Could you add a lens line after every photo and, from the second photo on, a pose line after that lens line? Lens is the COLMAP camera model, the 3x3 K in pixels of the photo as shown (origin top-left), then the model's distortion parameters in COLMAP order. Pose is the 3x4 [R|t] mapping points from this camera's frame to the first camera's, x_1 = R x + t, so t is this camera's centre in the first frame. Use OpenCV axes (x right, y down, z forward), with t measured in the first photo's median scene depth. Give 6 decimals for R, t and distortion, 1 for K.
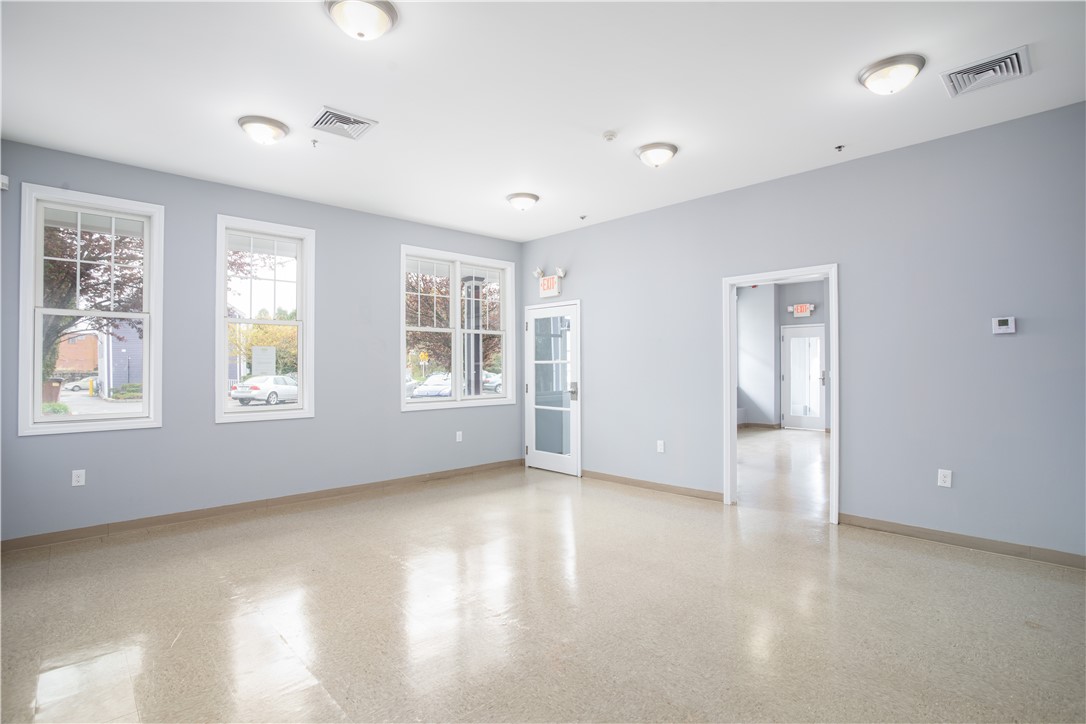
lens RADIAL K [[549.8, 0, 543.0], [0, 549.8, 362.0], [0, 0, 1]] dist [0.000304, -0.000031]
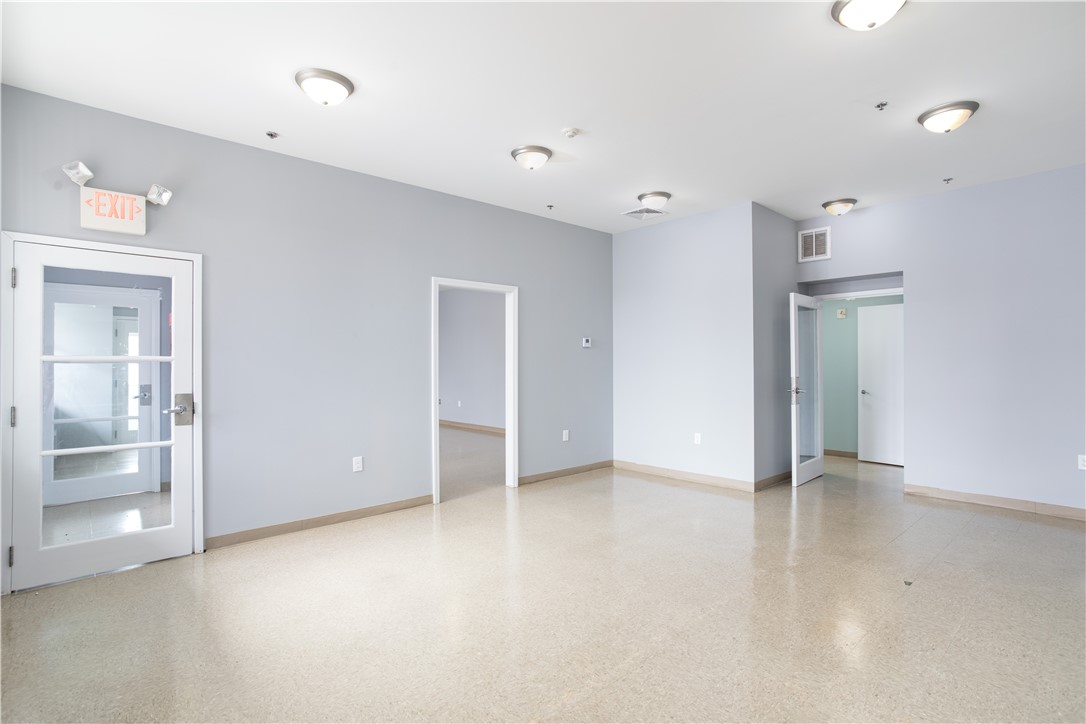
lens RADIAL K [[537.0, 0, 543.0], [0, 537.0, 362.0], [0, 0, 1]] dist [-0.000958, -0.000417]
pose [[0.027119, 0.007481, 0.999604, -0.507542], [-0.004756, 0.999962, -0.007355, 0.005694], [-0.999621, -0.004555, 0.027154, 0.616717]]
